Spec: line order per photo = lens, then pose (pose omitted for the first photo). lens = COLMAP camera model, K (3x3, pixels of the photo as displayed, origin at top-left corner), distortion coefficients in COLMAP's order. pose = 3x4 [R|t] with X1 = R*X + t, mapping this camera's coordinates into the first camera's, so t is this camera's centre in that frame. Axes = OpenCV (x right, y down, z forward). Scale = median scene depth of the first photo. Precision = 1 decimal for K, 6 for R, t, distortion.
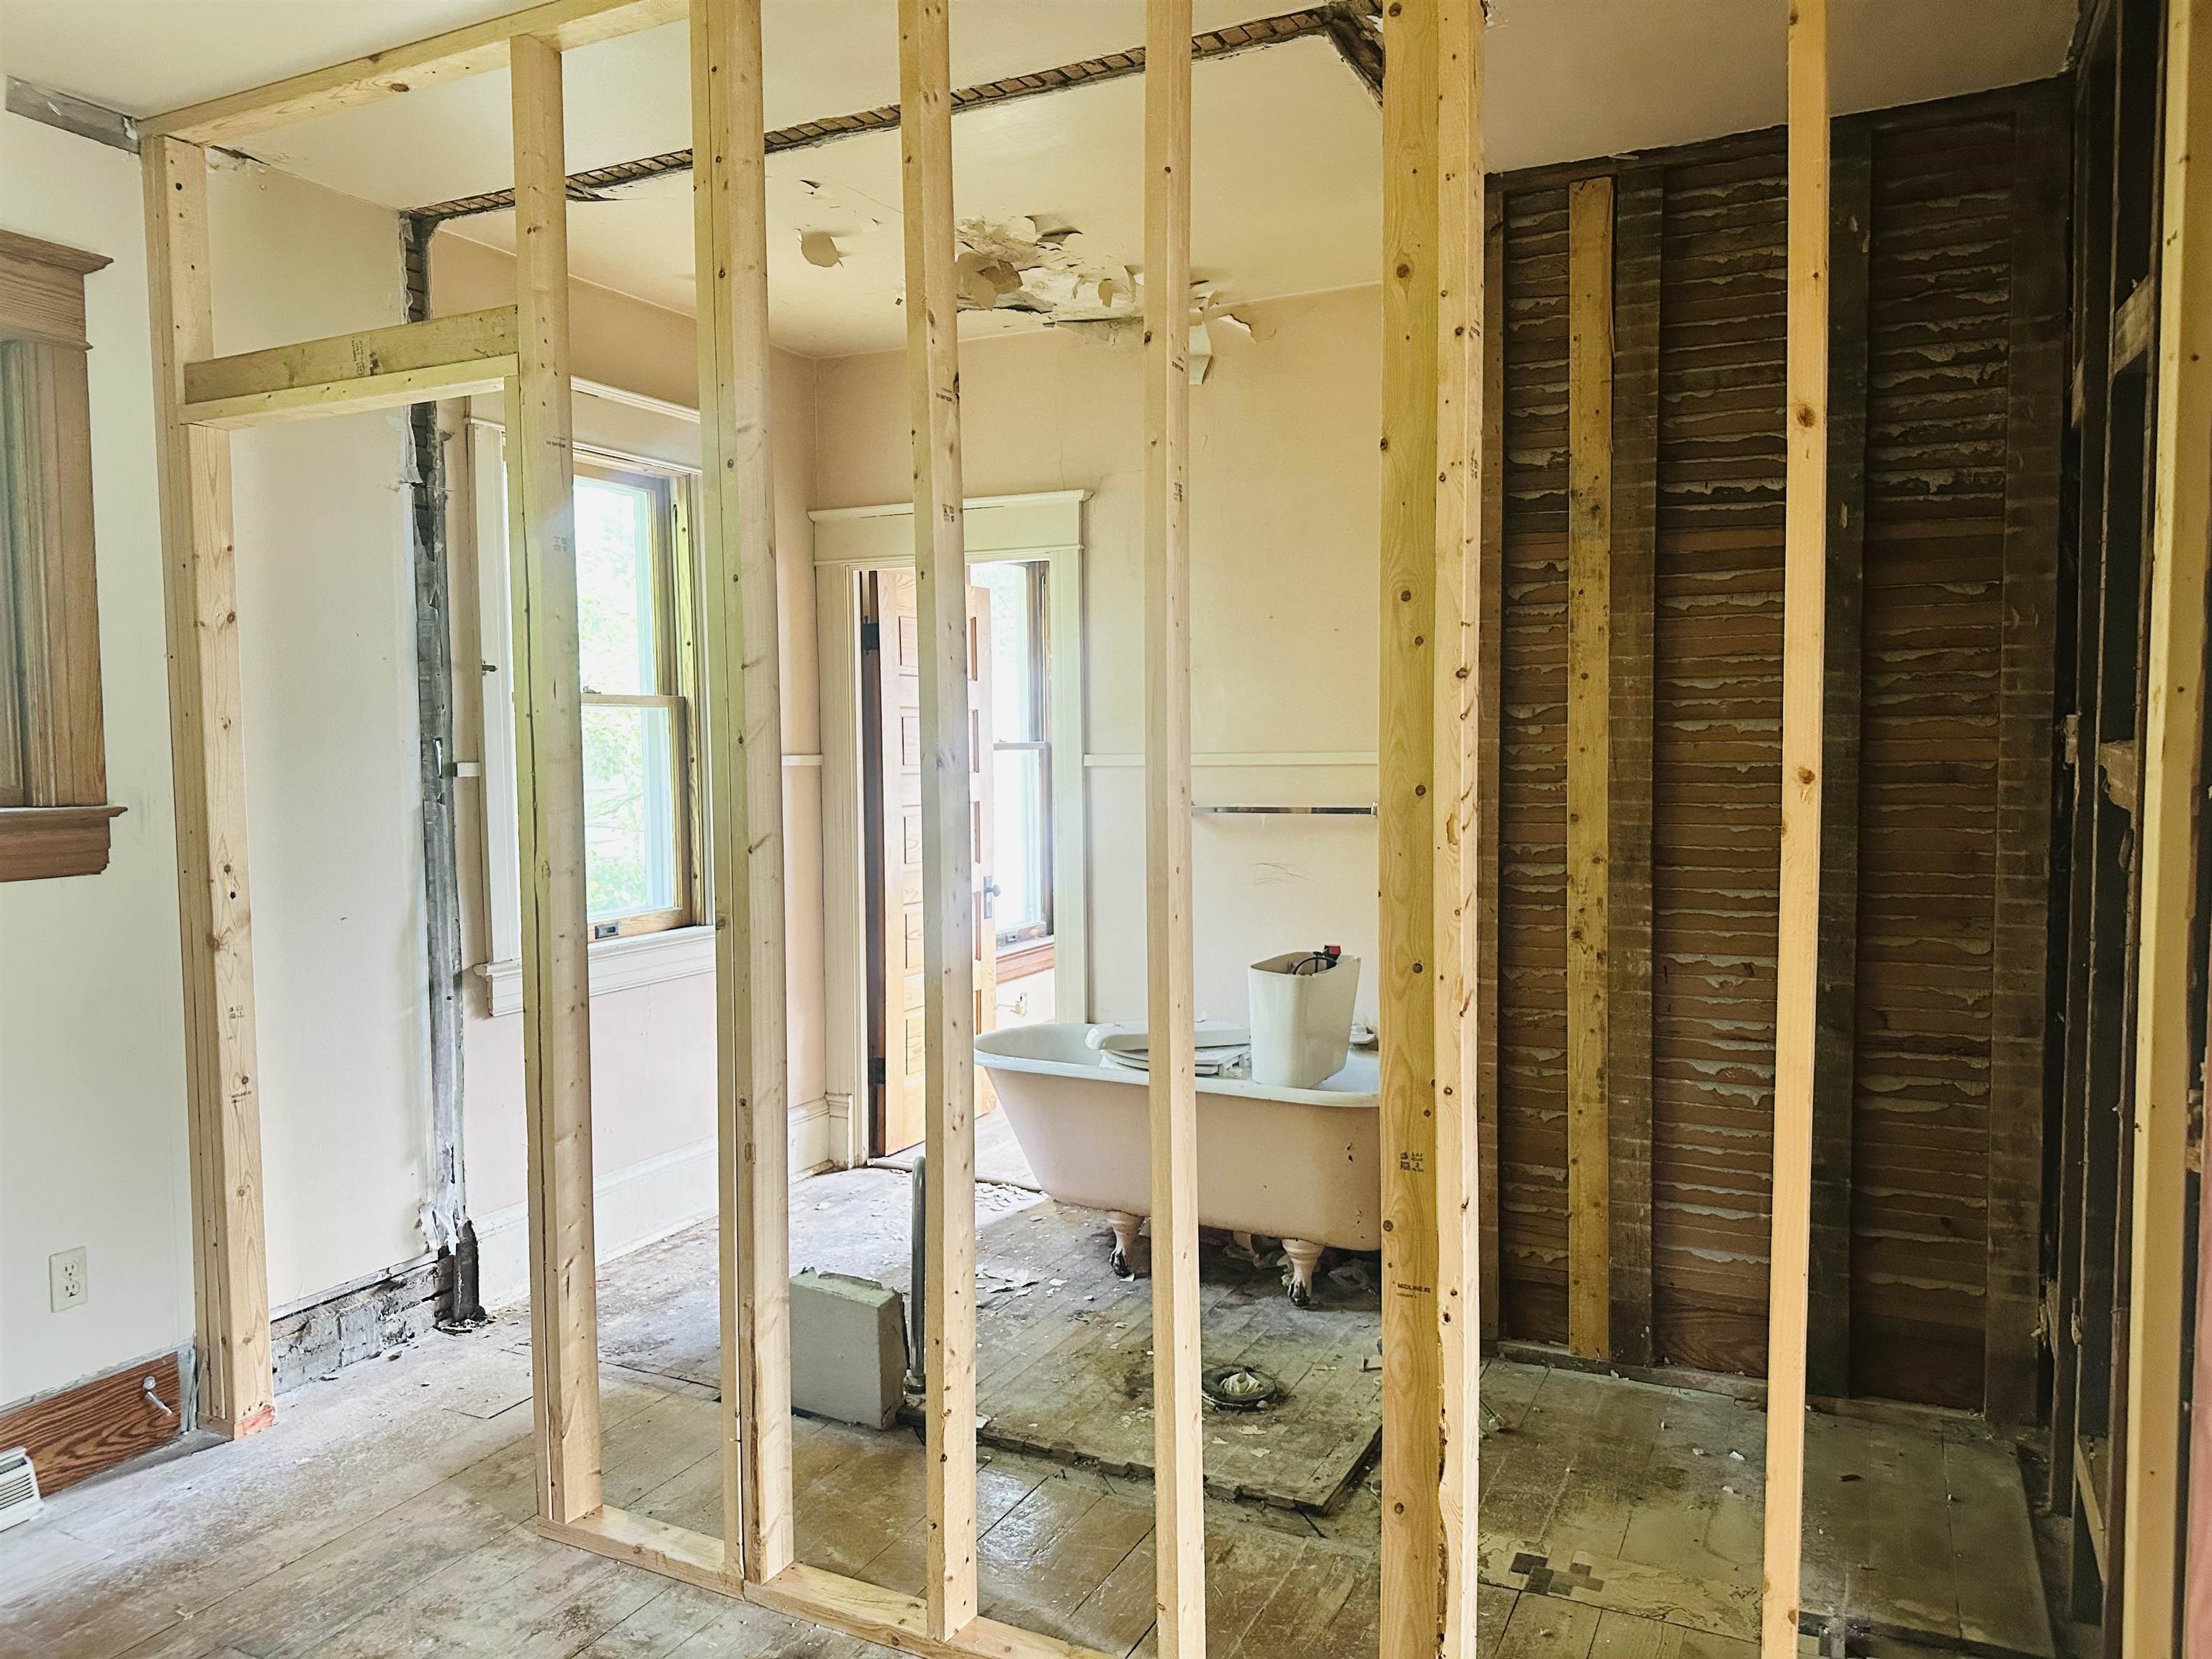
lens RADIAL K [[1563.9, 0, 1105.5], [0, 1563.9, 823.2], [0, 0, 1]] dist [0.058582, -0.085335]
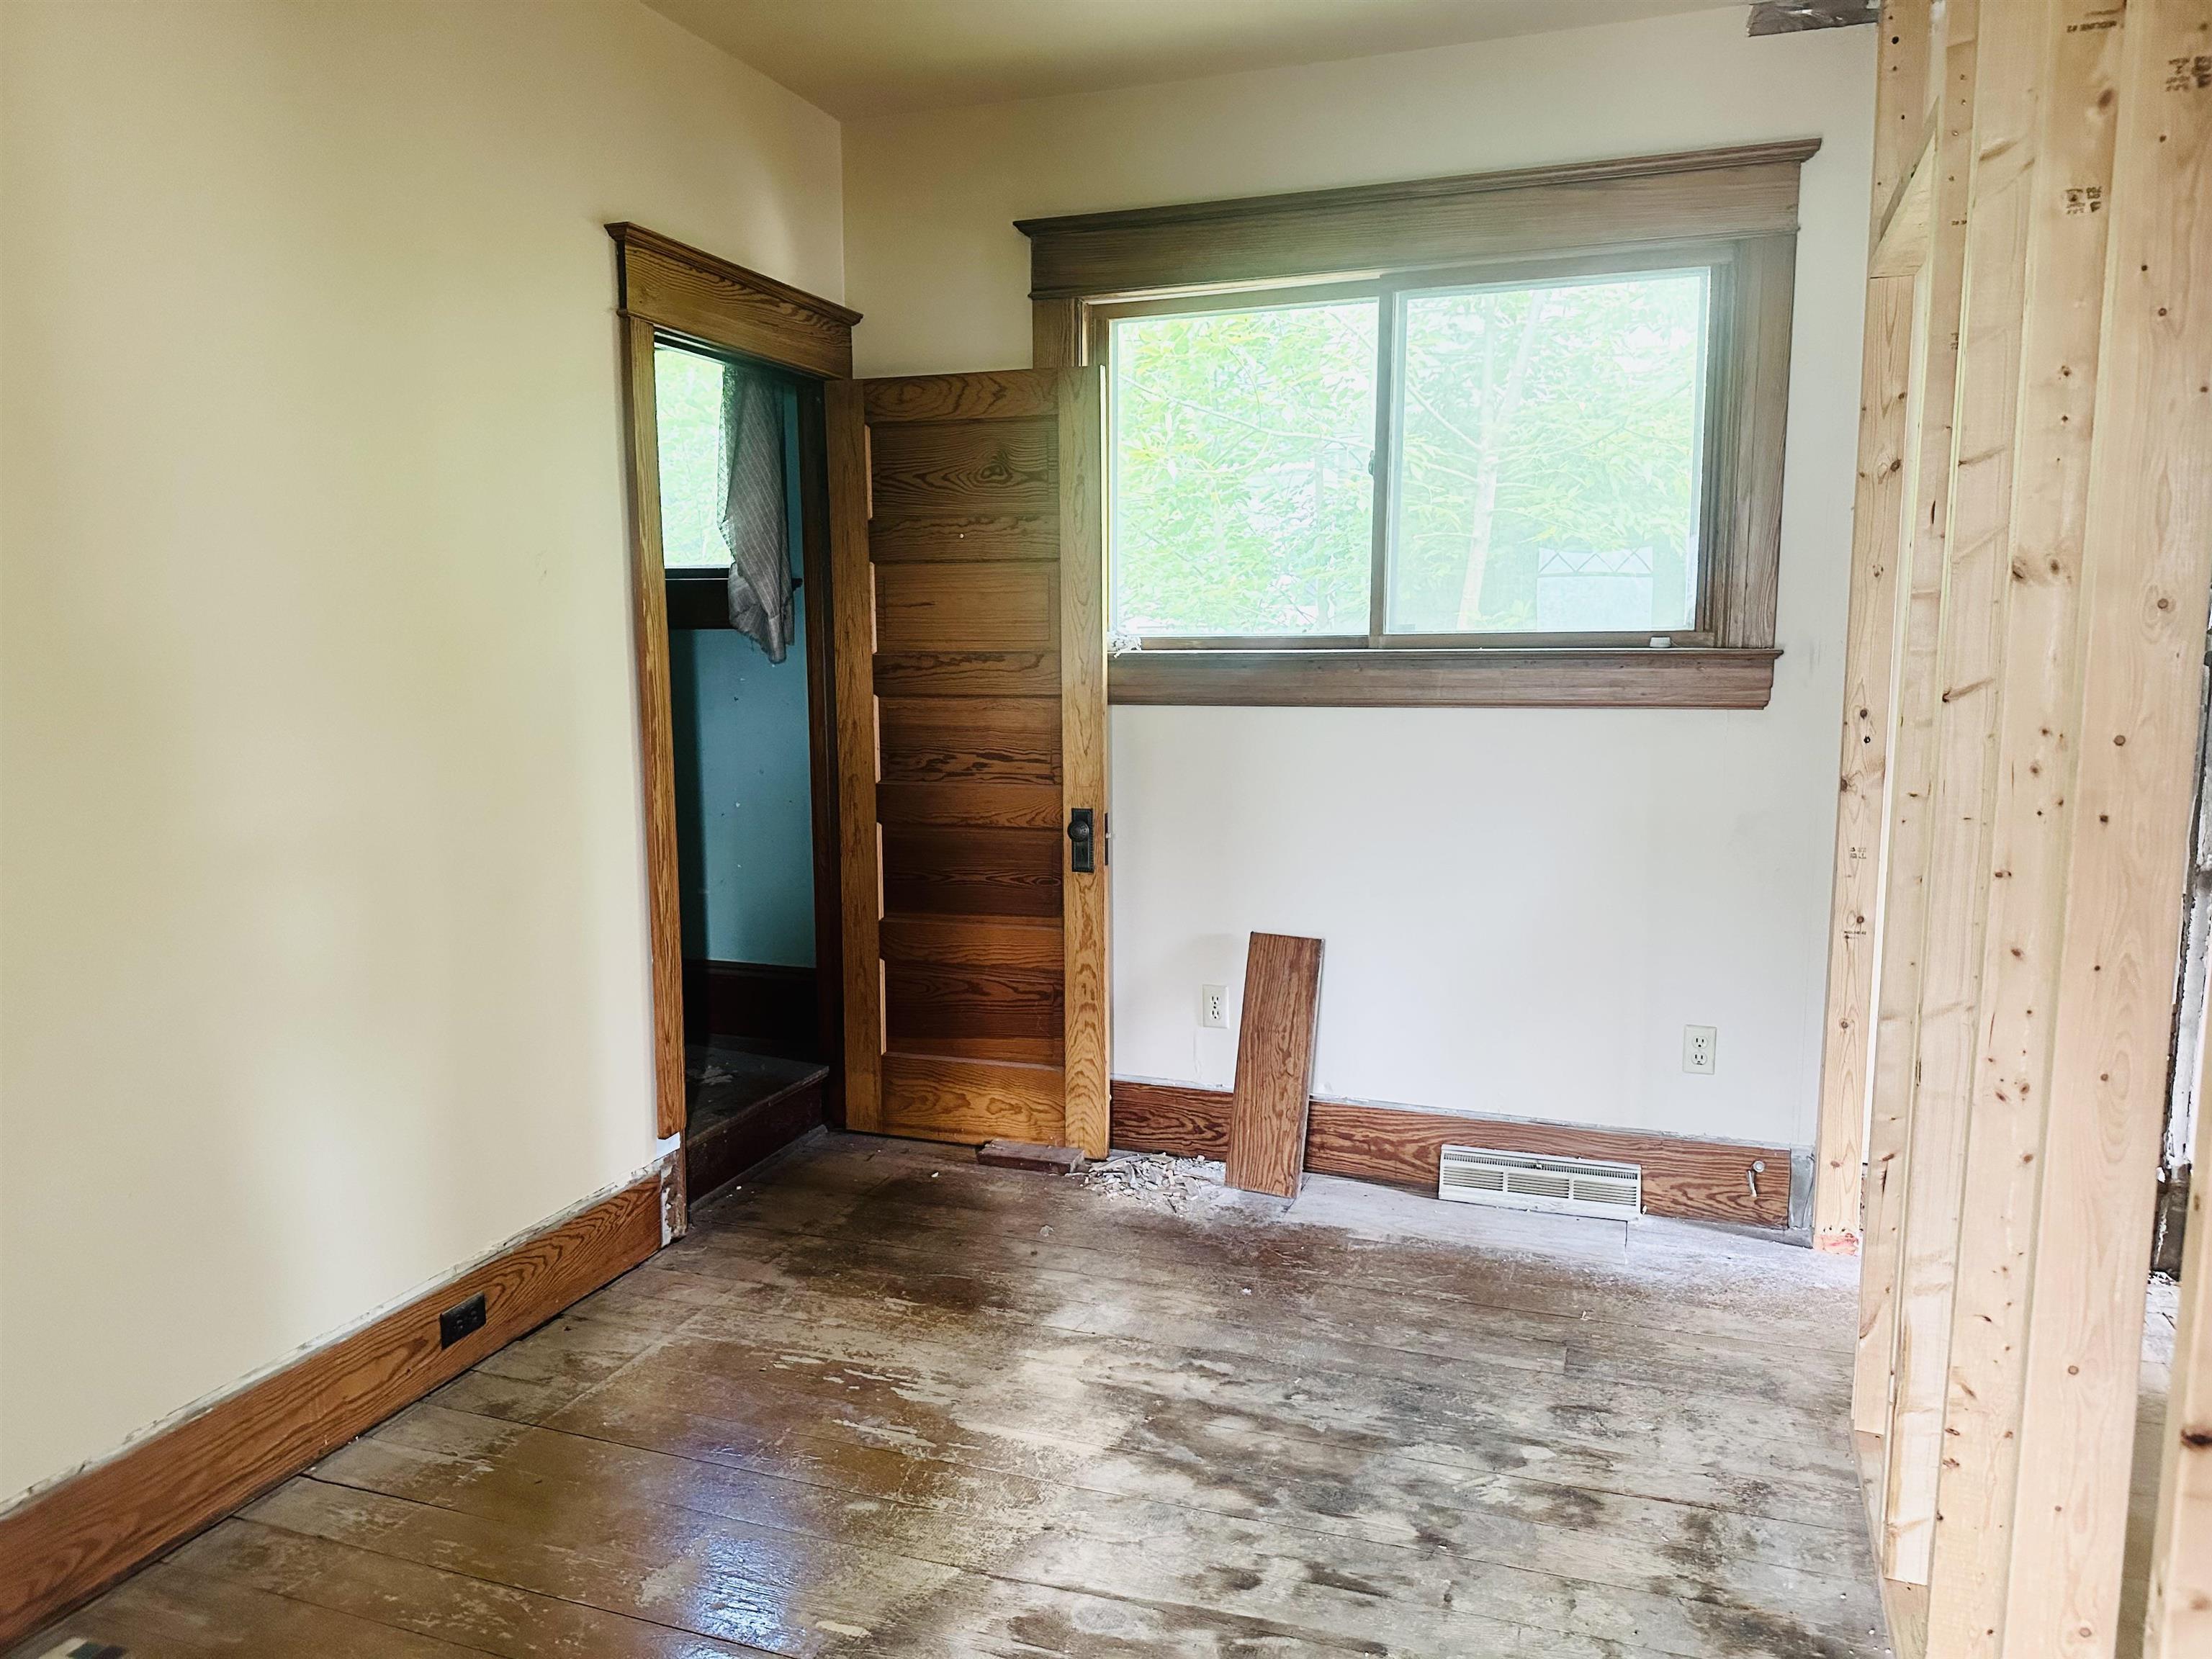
lens RADIAL K [[1563.9, 0, 1095.2], [0, 1563.9, 838.9], [0, 0, 1]] dist [0.058582, -0.085335]
pose [[0.114809, 0.133282, -0.984406, 0.430270], [-0.062911, 0.989945, 0.126694, 0.010973], [0.991393, 0.047385, 0.122040, 0.392249]]
